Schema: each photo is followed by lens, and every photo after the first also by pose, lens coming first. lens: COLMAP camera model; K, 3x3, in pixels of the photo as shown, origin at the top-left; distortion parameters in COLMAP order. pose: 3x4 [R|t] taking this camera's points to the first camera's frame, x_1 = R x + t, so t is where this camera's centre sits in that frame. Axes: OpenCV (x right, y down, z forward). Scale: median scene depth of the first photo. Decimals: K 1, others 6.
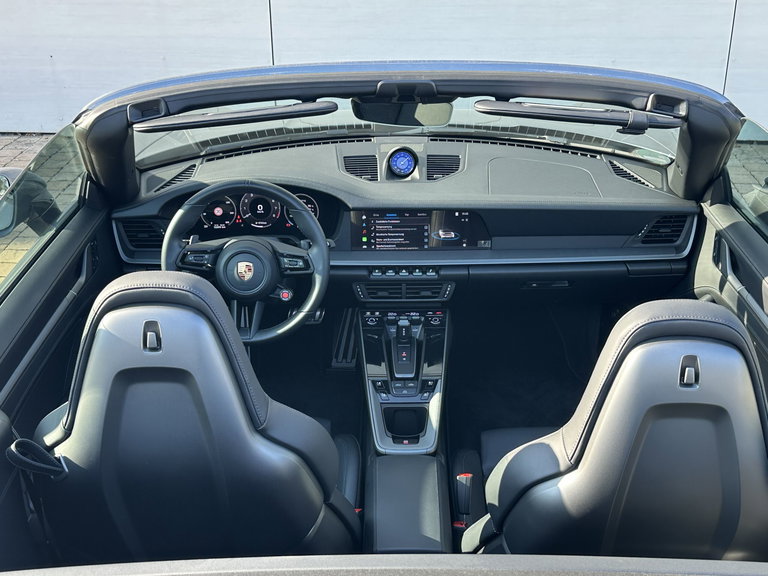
lens RADIAL K [[734.1, 0, 384.0], [0, 734.1, 287.6], [0, 0, 1]] dist [0.085907, 0.000000]
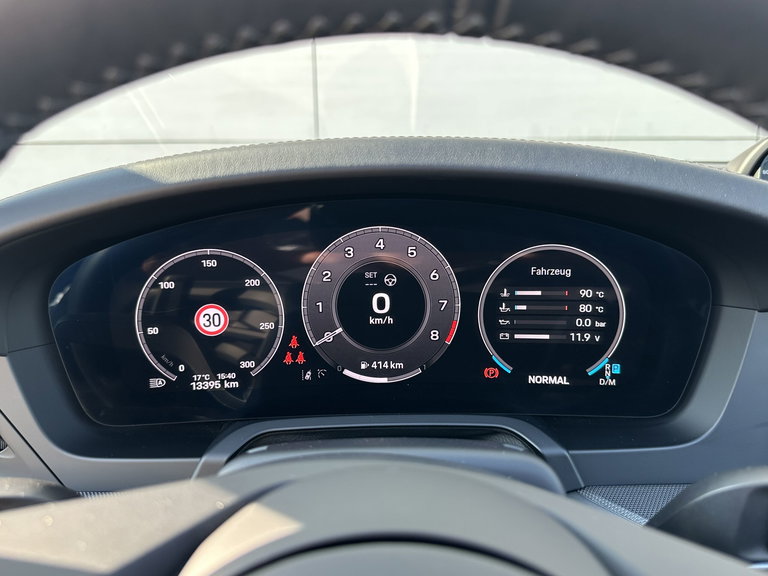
lens RADIAL K [[604.6, 0, 383.8], [0, 604.6, 288.6], [0, 0, 1]] dist [0.001112, 0.000161]
pose [[0.999926, -0.005891, -0.010660, -0.165063], [0.004569, 0.992761, -0.120021, -0.089164], [0.011289, 0.119963, 0.992714, 0.799574]]
